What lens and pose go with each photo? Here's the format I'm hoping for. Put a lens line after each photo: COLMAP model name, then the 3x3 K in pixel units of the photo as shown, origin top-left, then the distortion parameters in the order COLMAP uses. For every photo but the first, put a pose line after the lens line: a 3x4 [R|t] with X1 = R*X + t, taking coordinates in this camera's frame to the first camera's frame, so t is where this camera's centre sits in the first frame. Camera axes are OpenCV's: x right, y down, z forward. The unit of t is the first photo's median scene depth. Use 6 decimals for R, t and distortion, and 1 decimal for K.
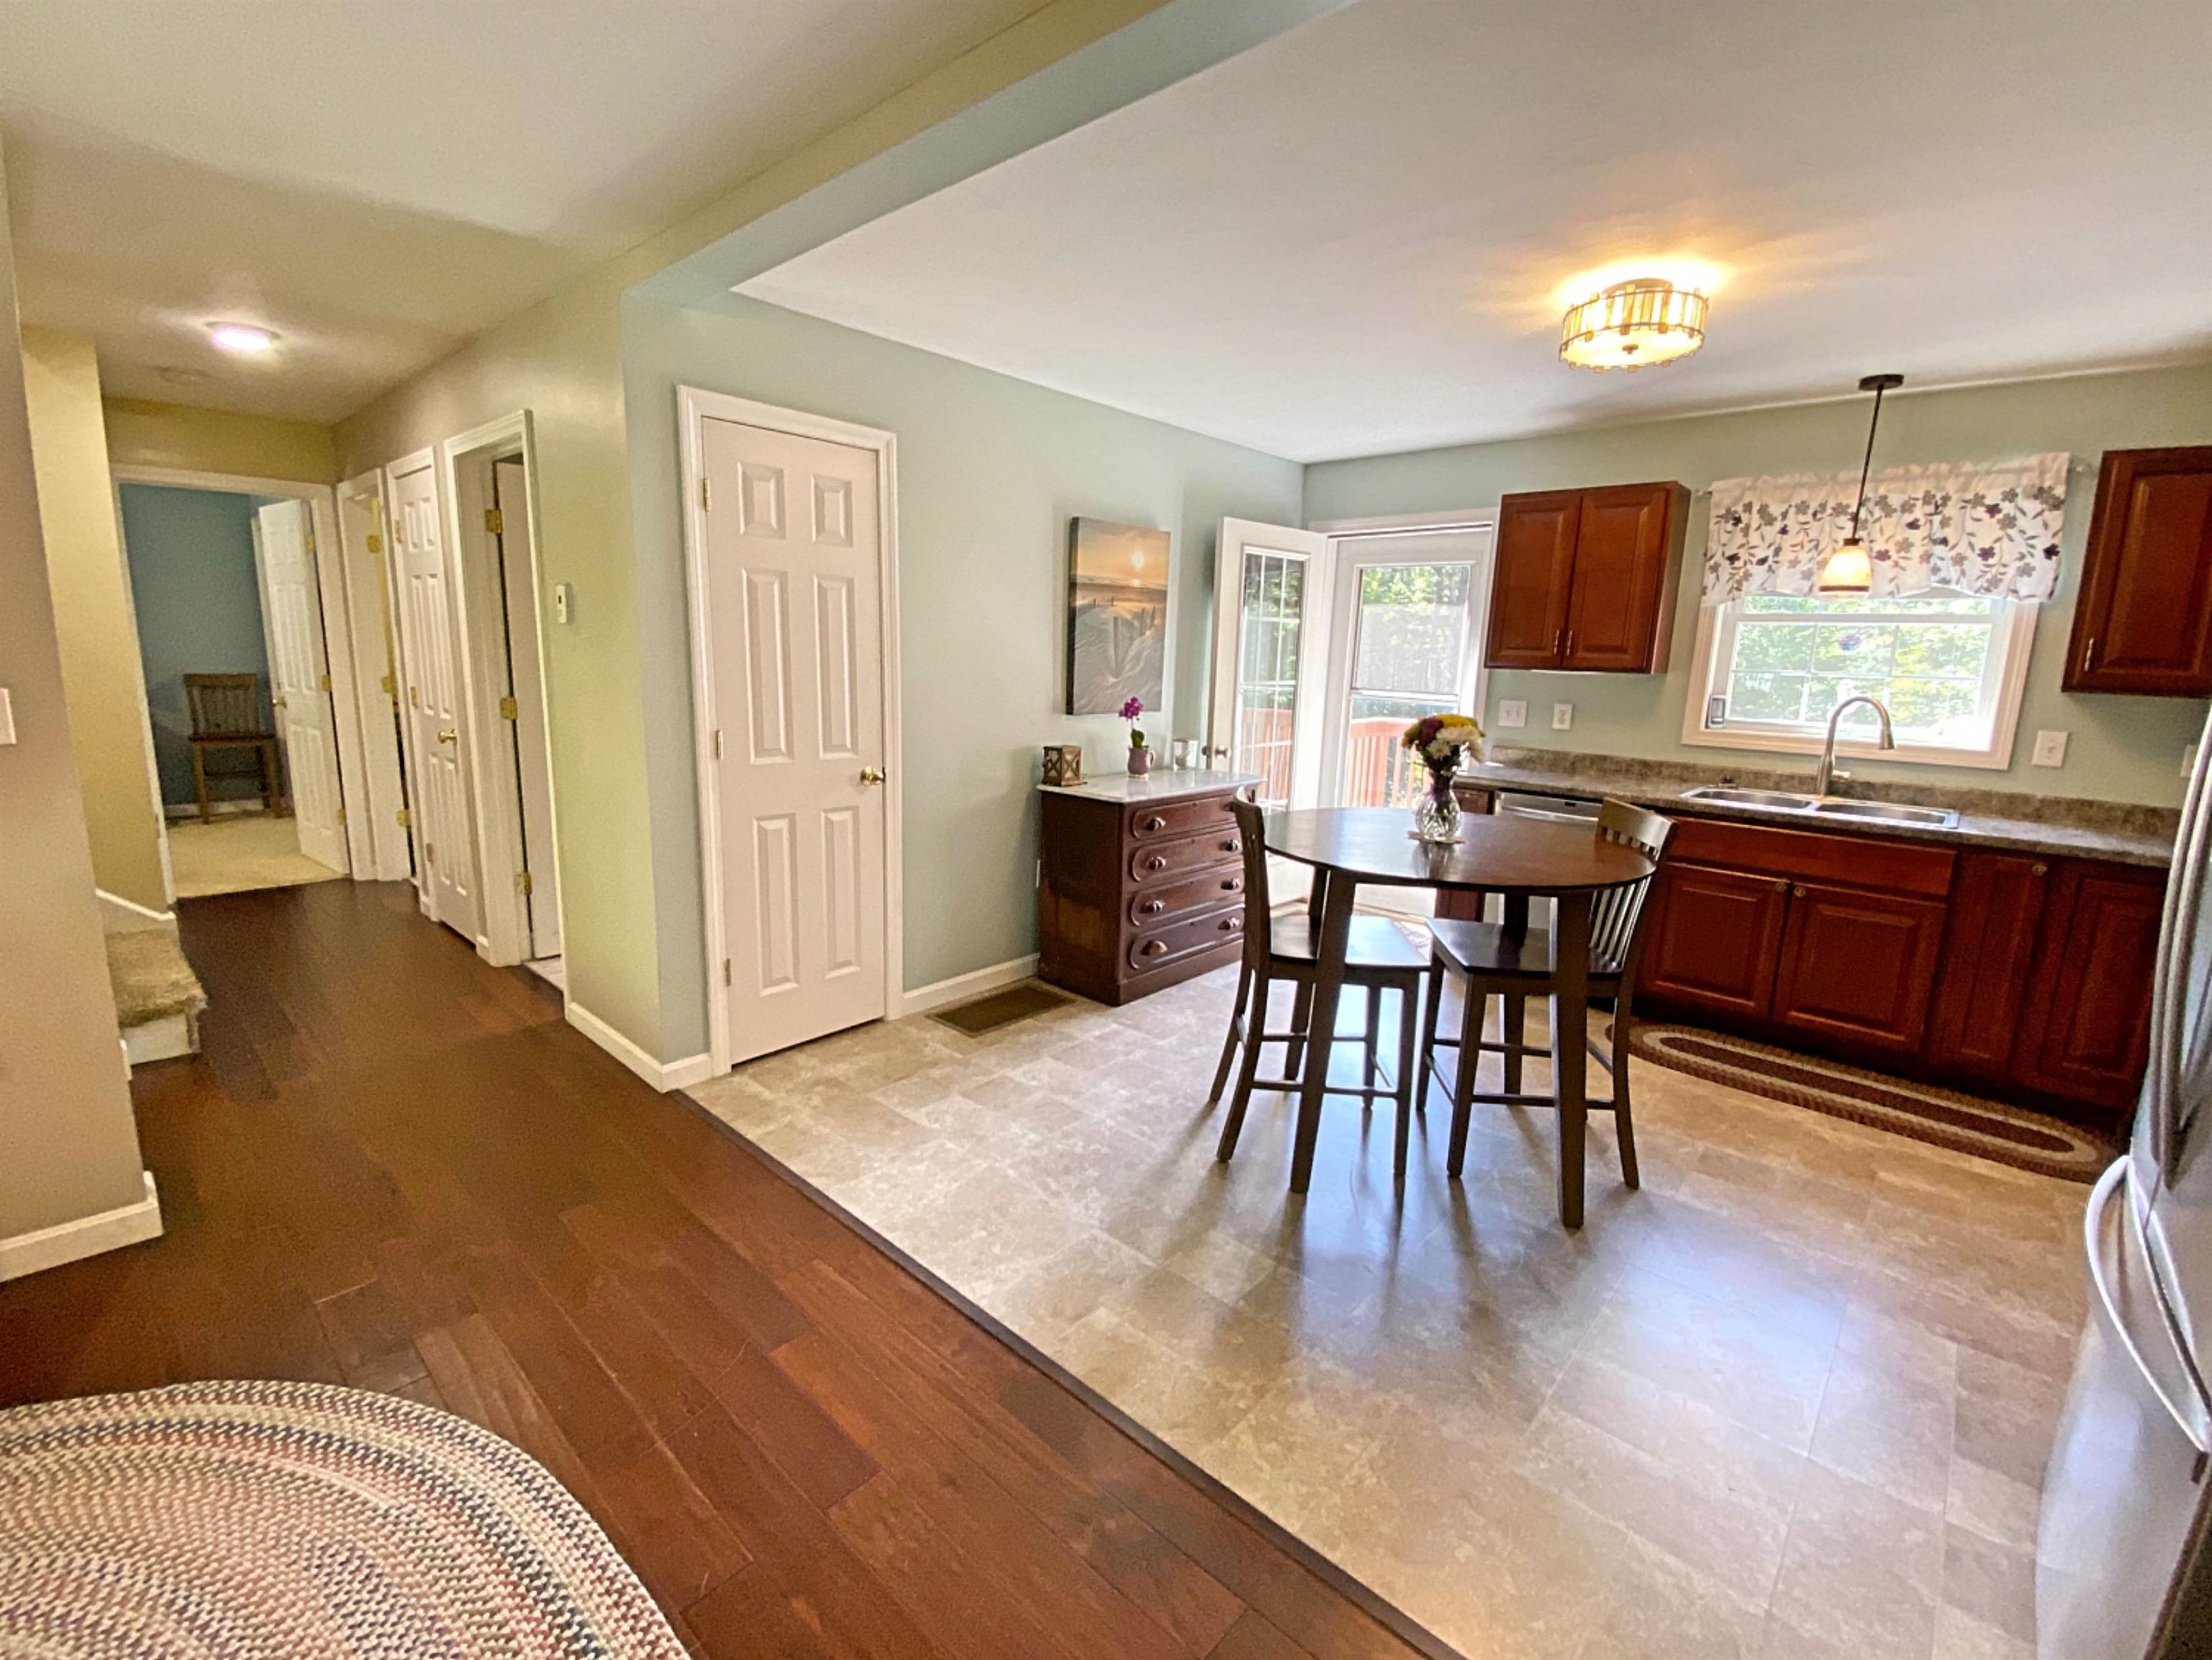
lens RADIAL K [[940.3, 0, 1089.4], [0, 940.3, 834.5], [0, 0, 1]] dist [0.025842, -0.022589]
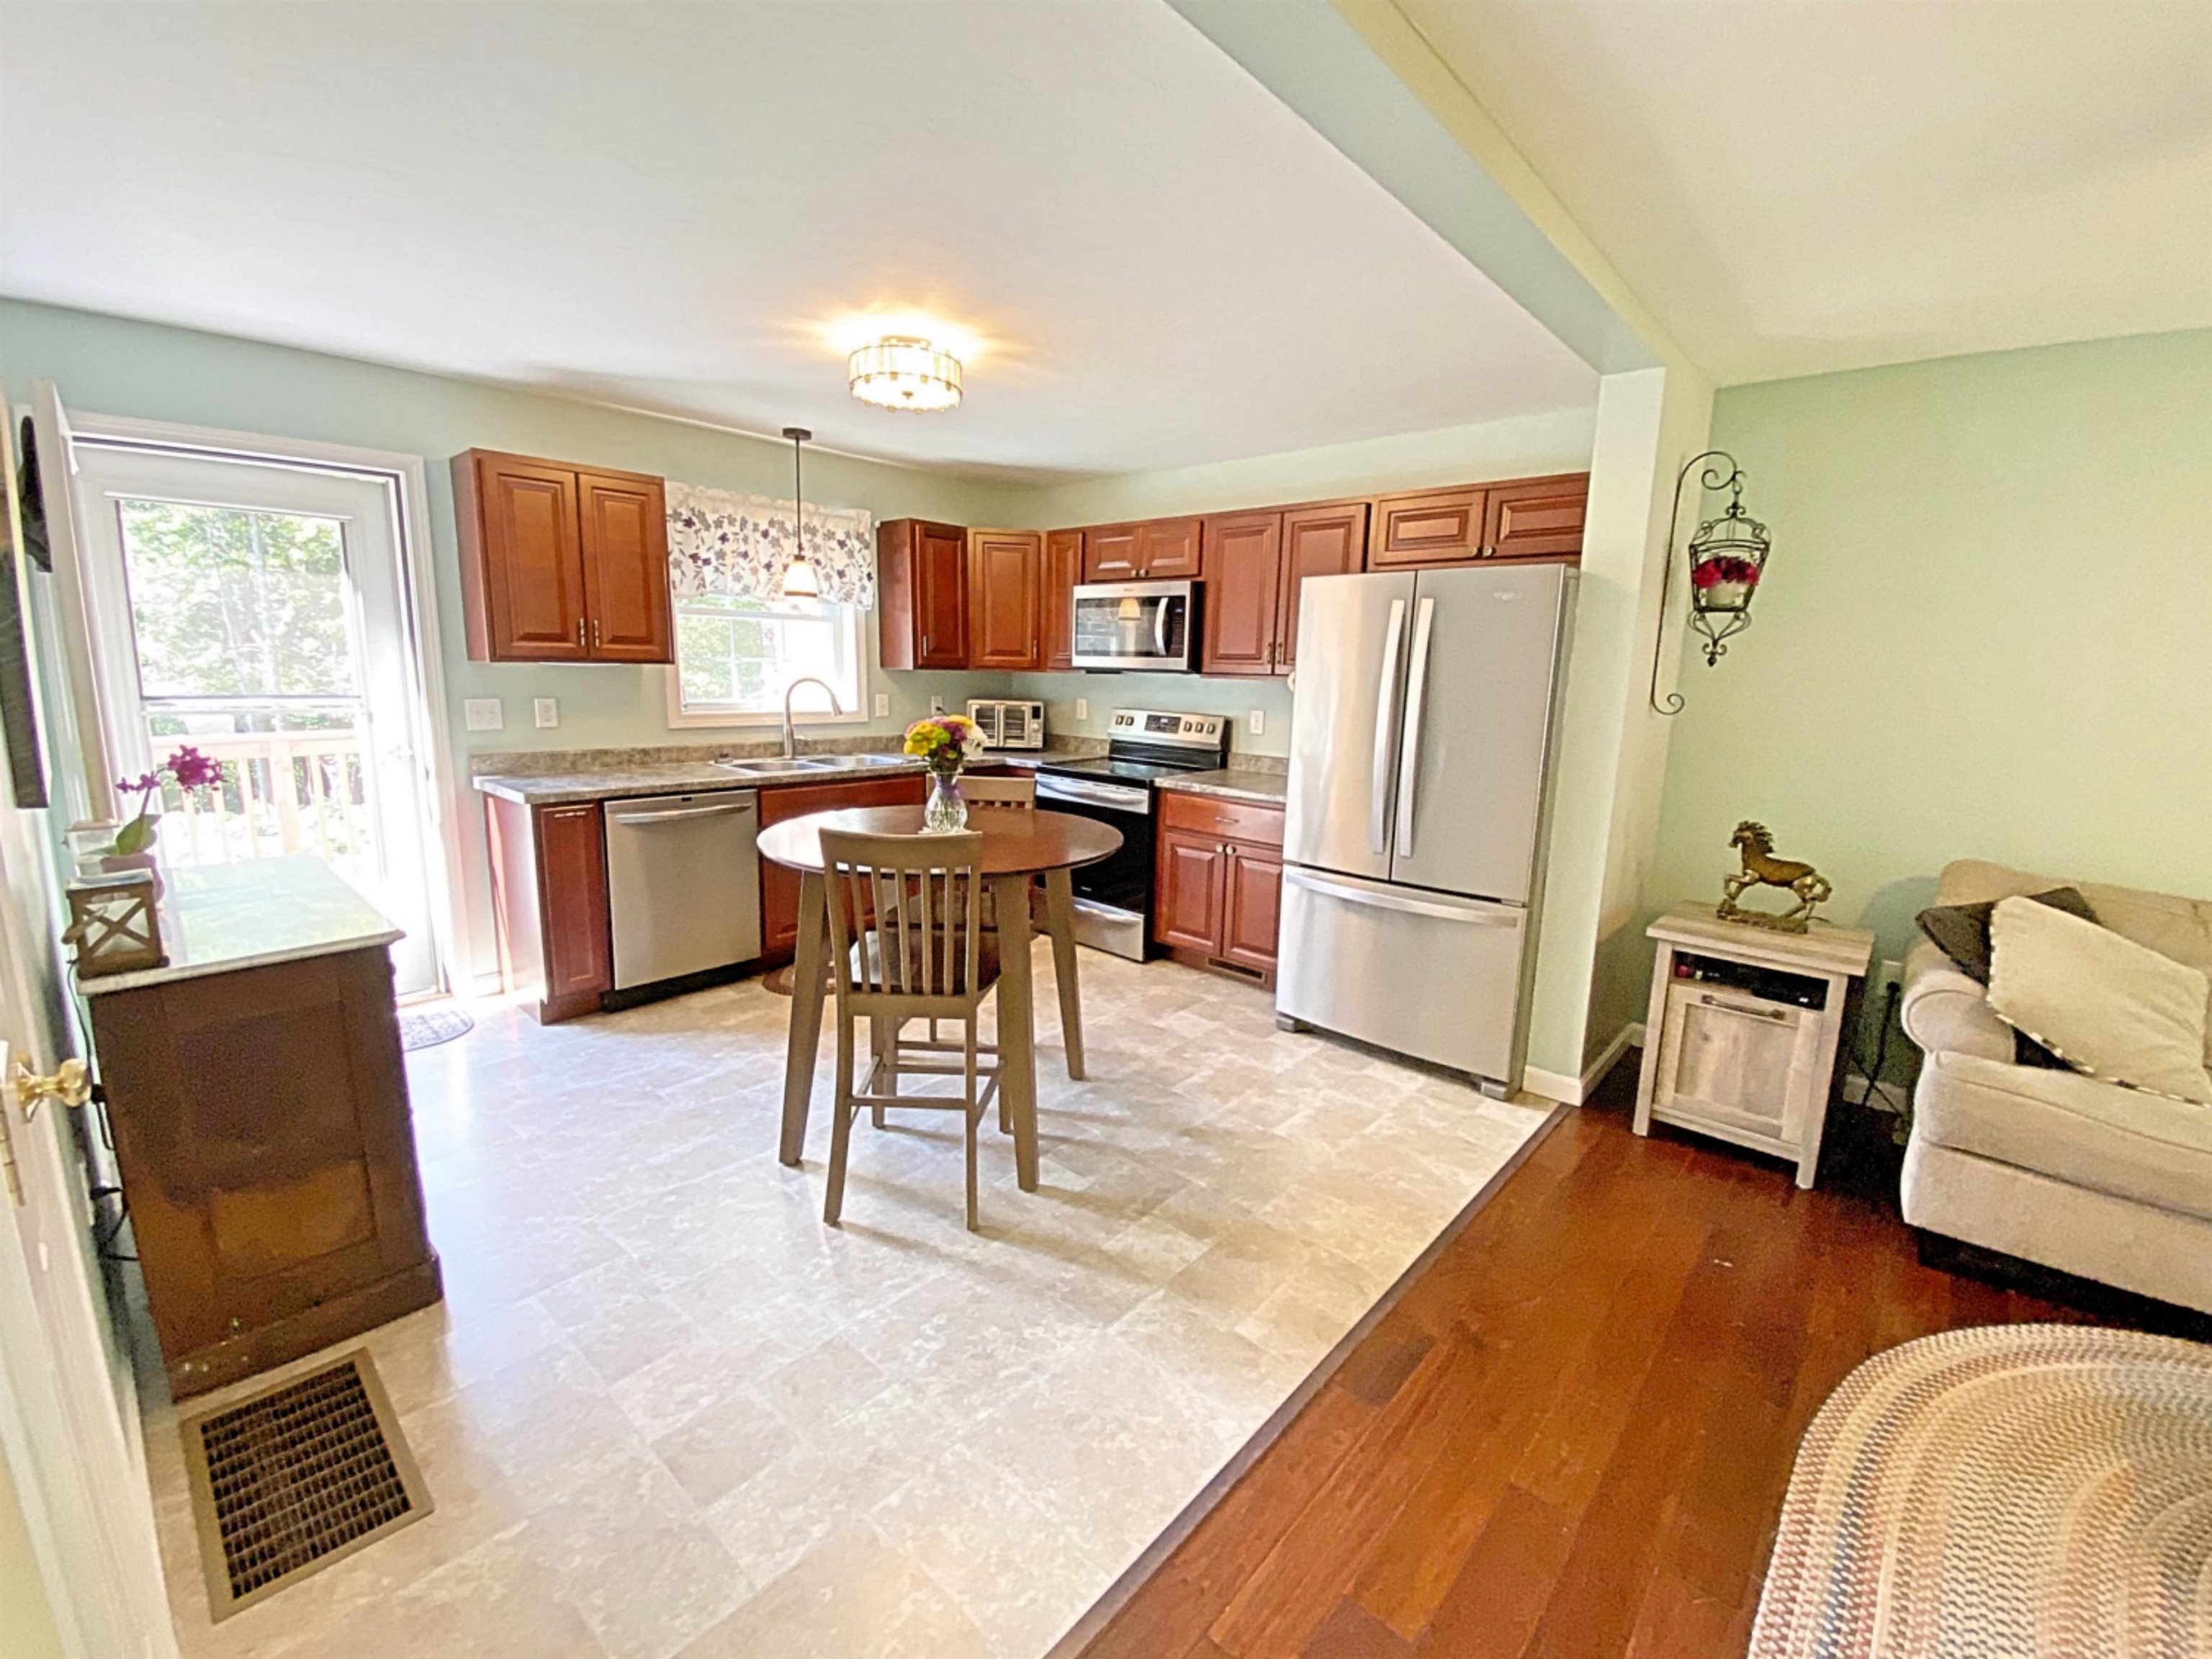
lens RADIAL K [[940.3, 0, 1089.4], [0, 940.3, 834.0], [0, 0, 1]] dist [0.025842, -0.022589]
pose [[-0.018324, -0.210146, 0.977498, -0.533559], [0.169893, 0.962790, 0.210169, -0.150755], [-0.985292, 0.169921, 0.018061, 0.652879]]
